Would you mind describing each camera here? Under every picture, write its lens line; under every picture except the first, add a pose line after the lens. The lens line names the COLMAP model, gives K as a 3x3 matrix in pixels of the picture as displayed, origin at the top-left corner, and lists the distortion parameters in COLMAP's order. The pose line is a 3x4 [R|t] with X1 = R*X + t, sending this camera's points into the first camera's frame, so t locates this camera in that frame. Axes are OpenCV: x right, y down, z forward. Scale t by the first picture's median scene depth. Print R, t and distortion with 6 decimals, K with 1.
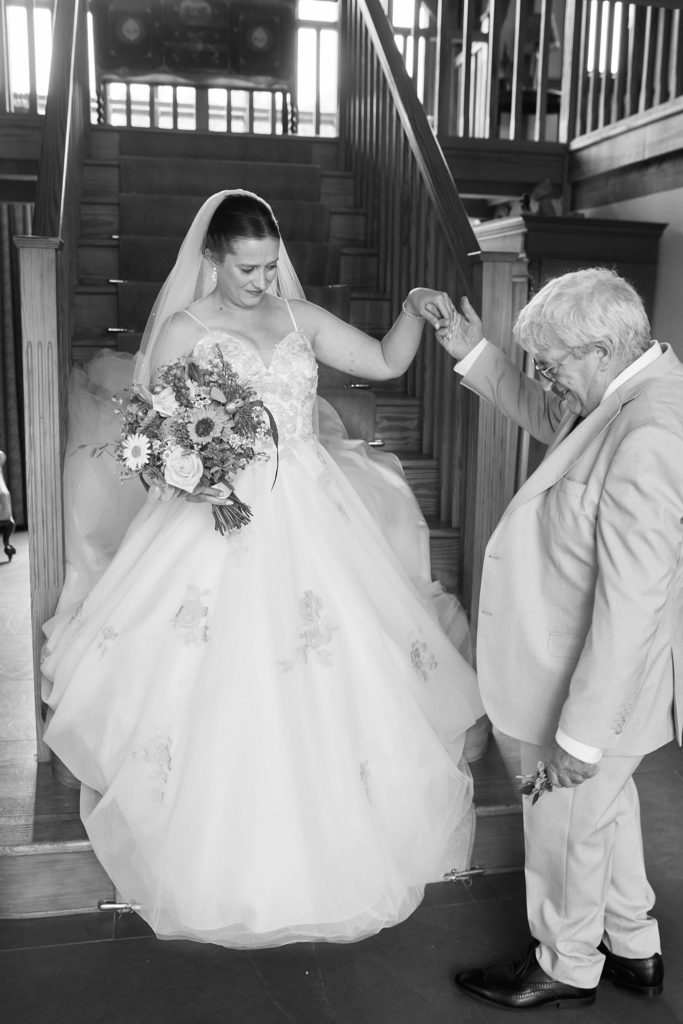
lens RADIAL K [[1003.9, 0, 341.3], [0, 1003.9, 512.3], [0, 0, 1]] dist [0.003788, 0.000000]
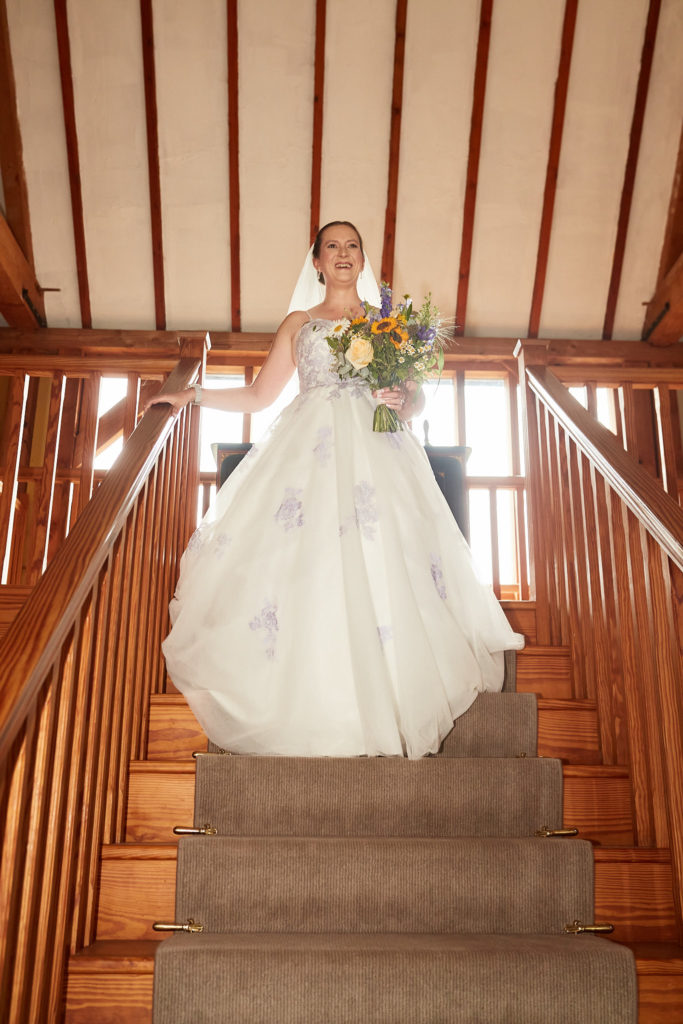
lens RADIAL K [[1003.9, 0, 341.1], [0, 1003.9, 511.0], [0, 0, 1]] dist [0.003788, 0.000000]
pose [[0.987078, -0.055477, -0.150332, -0.031409], [-0.020628, 0.886360, -0.462536, -0.116668], [0.158909, 0.459660, 0.873762, 0.381253]]
